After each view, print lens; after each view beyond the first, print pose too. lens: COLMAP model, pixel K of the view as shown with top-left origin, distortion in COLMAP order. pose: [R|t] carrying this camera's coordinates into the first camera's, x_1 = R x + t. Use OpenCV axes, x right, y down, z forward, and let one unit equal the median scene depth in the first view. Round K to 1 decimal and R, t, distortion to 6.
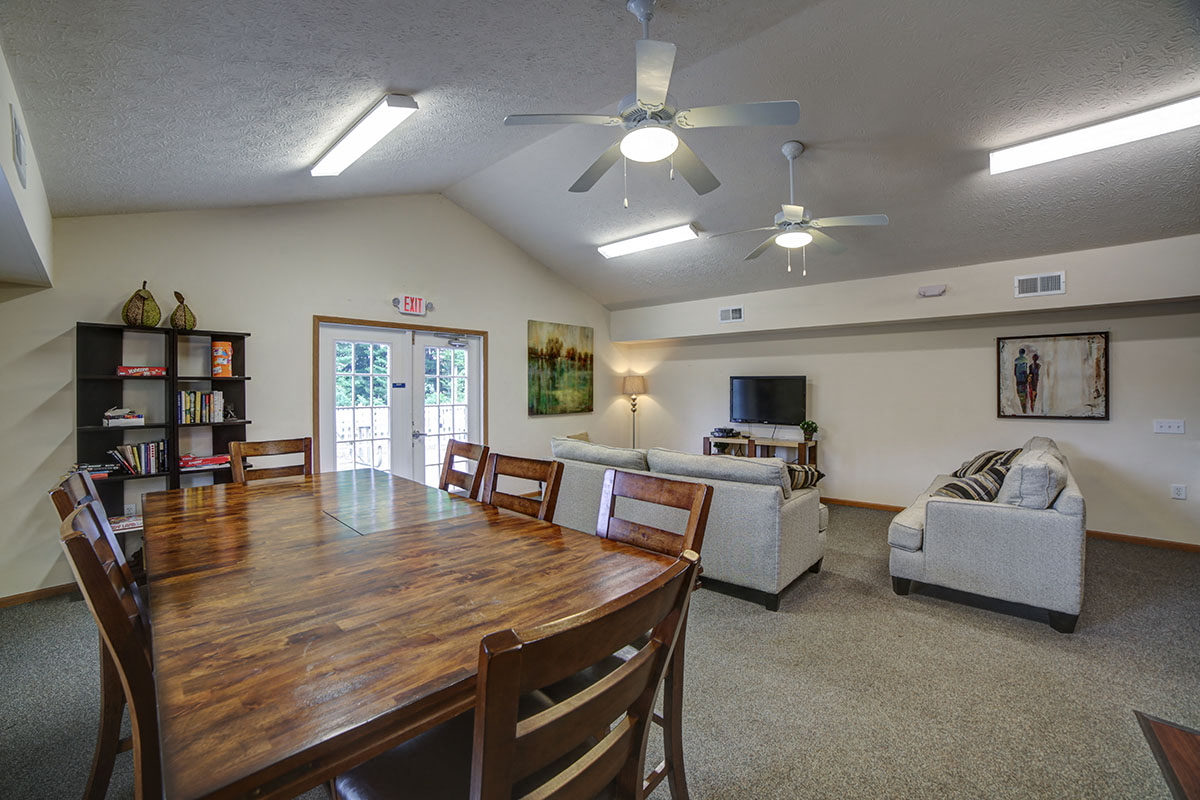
lens RADIAL K [[529.2, 0, 629.9], [0, 529.2, 376.5], [0, 0, 1]] dist [-0.129224, 0.049647]
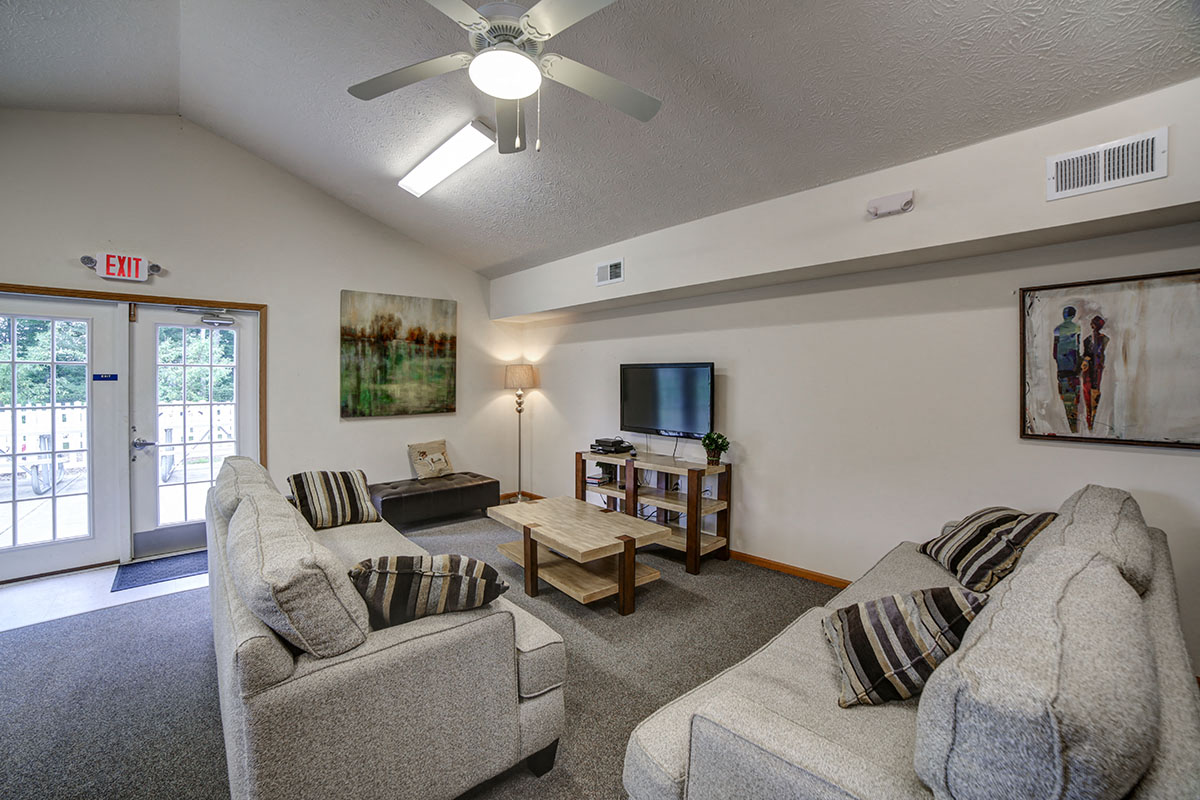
lens RADIAL K [[529.2, 0, 629.9], [0, 529.2, 376.5], [0, 0, 1]] dist [-0.129224, 0.049647]
pose [[0.992224, -0.000155, -0.124465, 0.305500], [0.002021, 0.999888, 0.014862, 0.005852], [0.124449, -0.014998, 0.992113, 0.333193]]
